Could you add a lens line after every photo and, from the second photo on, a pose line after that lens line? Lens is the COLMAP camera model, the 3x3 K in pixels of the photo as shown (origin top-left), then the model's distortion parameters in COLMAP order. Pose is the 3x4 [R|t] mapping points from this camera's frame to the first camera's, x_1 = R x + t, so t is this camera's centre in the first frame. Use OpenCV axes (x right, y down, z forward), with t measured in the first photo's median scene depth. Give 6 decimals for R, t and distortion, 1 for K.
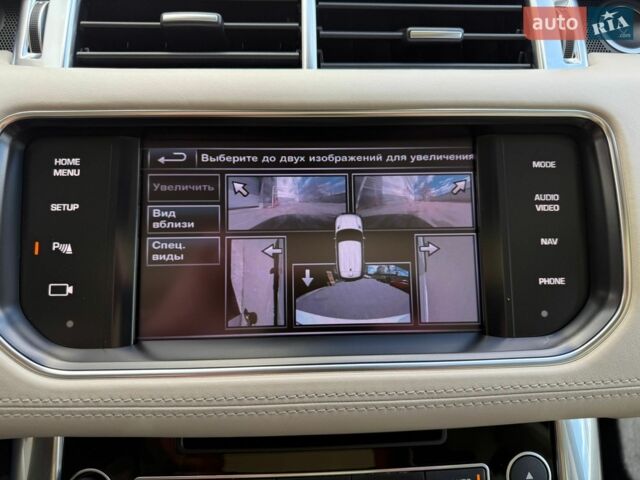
lens RADIAL K [[456.7, 0, 329.0], [0, 456.7, 239.0], [0, 0, 1]] dist [-0.037452, 0.009335]
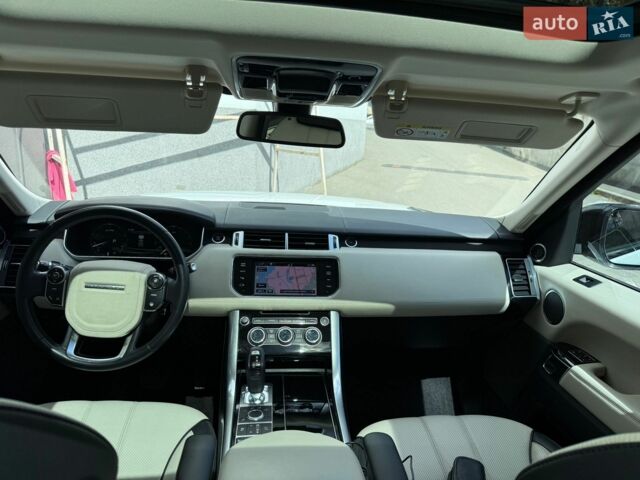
lens RADIAL K [[454.6, 0, 322.3], [0, 454.6, 241.6], [0, 0, 1]] dist [0.053570, -0.065160]
pose [[0.996782, 0.027034, 0.075458, -0.029459], [-0.001237, 0.946480, -0.322759, 1.354376], [-0.080145, 0.321627, 0.943468, -4.384221]]
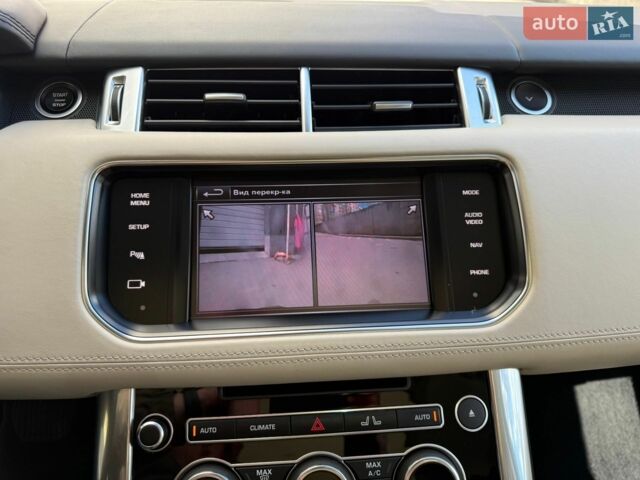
lens RADIAL K [[454.6, 0, 322.3], [0, 454.6, 241.6], [0, 0, 1]] dist [0.053570, -0.065160]
pose [[0.999534, -0.020094, 0.022961, -0.035920], [0.022241, 0.994993, -0.097442, 0.124541], [-0.020888, 0.097908, 0.994976, -0.432700]]
